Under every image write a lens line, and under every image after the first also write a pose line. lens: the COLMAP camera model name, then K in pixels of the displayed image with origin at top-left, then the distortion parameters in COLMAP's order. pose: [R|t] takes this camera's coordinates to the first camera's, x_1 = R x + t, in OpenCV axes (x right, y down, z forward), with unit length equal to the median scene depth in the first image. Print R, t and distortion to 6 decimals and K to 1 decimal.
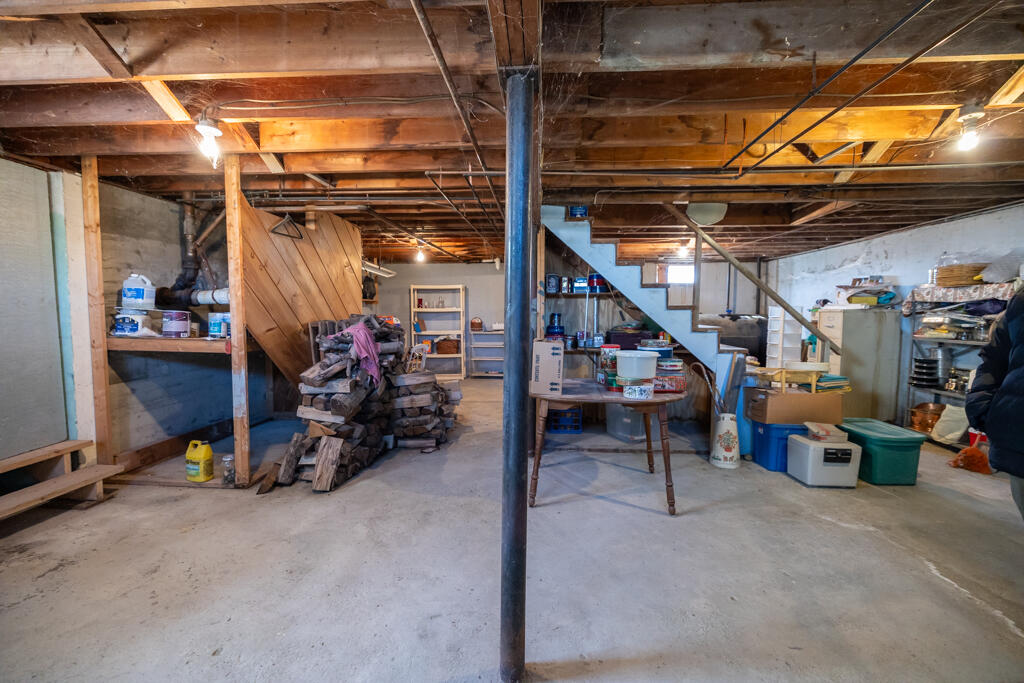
lens RADIAL K [[434.1, 0, 510.5], [0, 434.1, 336.8], [0, 0, 1]] dist [0.002949, -0.000783]
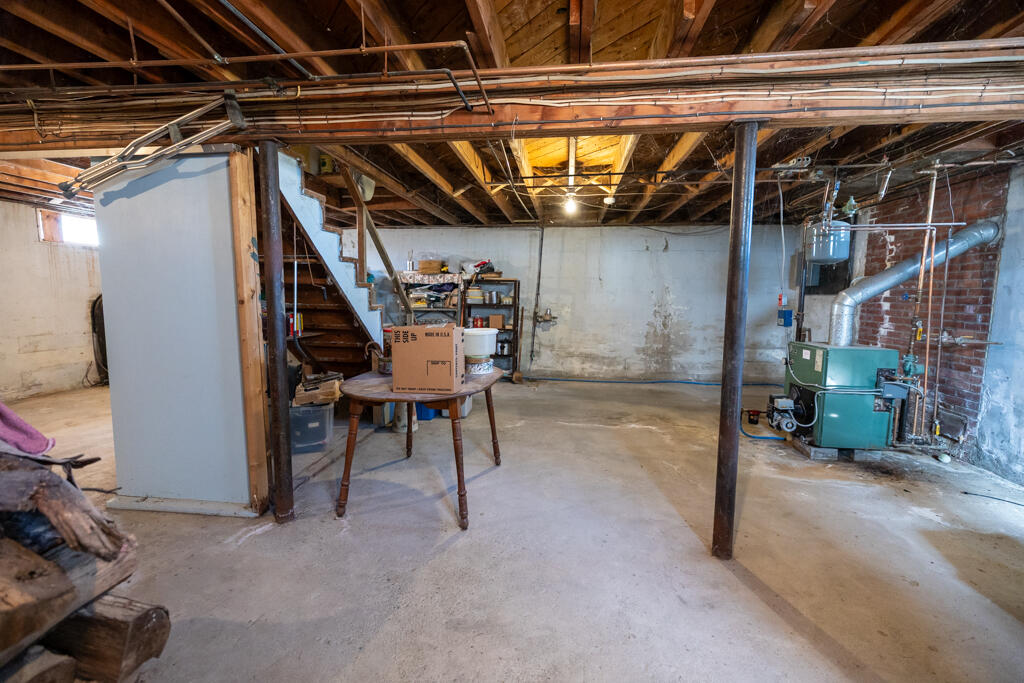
lens RADIAL K [[434.1, 0, 516.5], [0, 434.1, 335.8], [0, 0, 1]] dist [0.002949, -0.000783]
pose [[0.049981, -0.101626, 0.993566, -0.534365], [0.049234, 0.993851, 0.099178, -0.034938], [-0.997536, 0.043961, 0.054677, 0.620012]]
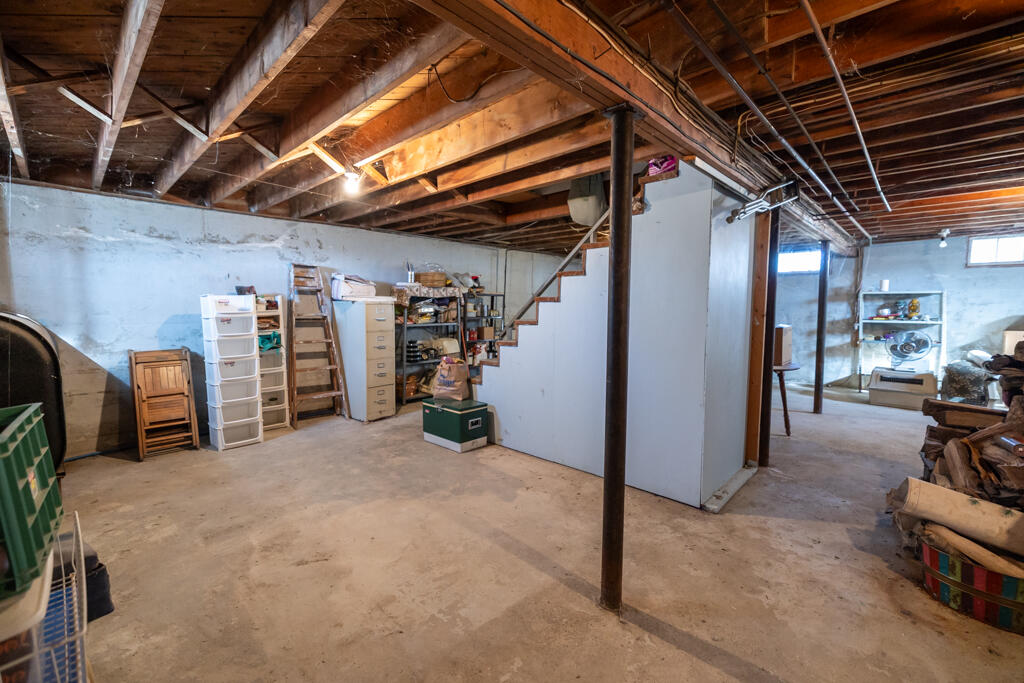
lens RADIAL K [[434.1, 0, 508.6], [0, 434.1, 343.3], [0, 0, 1]] dist [0.002949, -0.000783]
pose [[-0.768347, -0.057393, 0.637455, -0.110871], [0.034845, 0.990743, 0.131201, -0.111584], [-0.639084, 0.123020, -0.759235, 1.996558]]
